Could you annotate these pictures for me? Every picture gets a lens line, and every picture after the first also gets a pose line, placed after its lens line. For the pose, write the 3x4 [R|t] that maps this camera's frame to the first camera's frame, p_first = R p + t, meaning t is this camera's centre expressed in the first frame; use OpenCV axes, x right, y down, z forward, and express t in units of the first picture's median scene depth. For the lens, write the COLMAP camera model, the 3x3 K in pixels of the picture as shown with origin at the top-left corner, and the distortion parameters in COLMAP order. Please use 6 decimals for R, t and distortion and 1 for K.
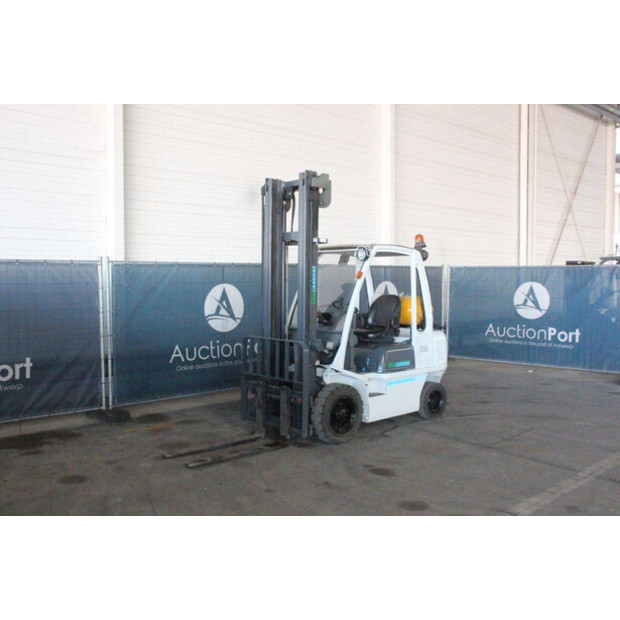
lens RADIAL K [[605.1, 0, 304.7], [0, 605.1, 303.8], [0, 0, 1]] dist [-0.039196, 0.000000]
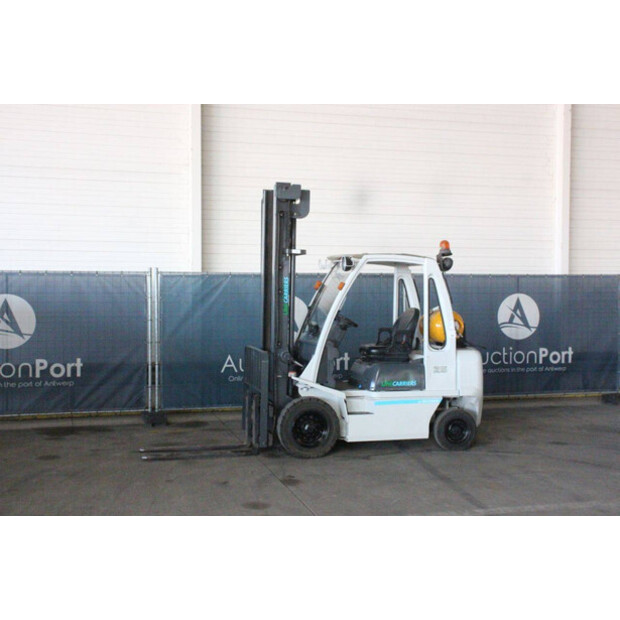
lens RADIAL K [[797.2, 0, 304.8], [0, 797.2, 304.3], [0, 0, 1]] dist [0.088638, 0.000000]
pose [[0.889389, 0.013050, -0.456966, 0.570107], [-0.023589, 0.999571, -0.017366, 0.004406], [0.456543, 0.026224, 0.889315, -0.139082]]
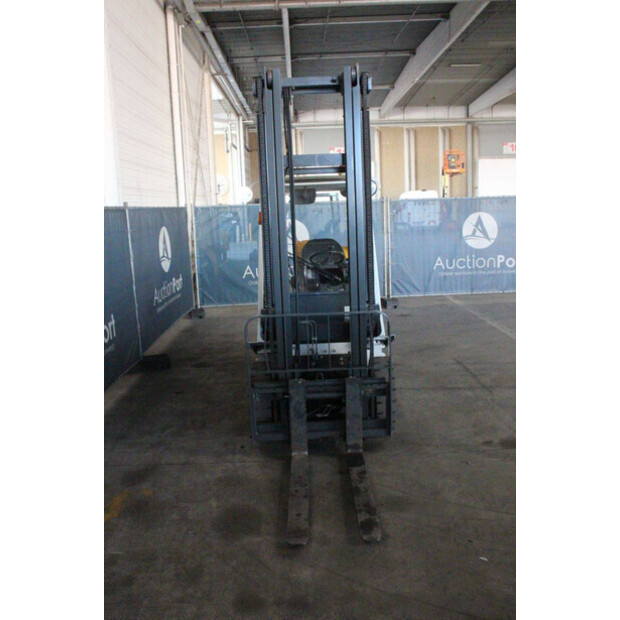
lens RADIAL K [[580.6, 0, 312.6], [0, 580.6, 306.0], [0, 0, 1]] dist [-0.056310, 0.000000]
pose [[0.679482, -0.150457, 0.718100, -0.461661], [0.078632, 0.988044, 0.132612, -0.027889], [-0.729467, -0.033641, 0.683188, 0.511769]]
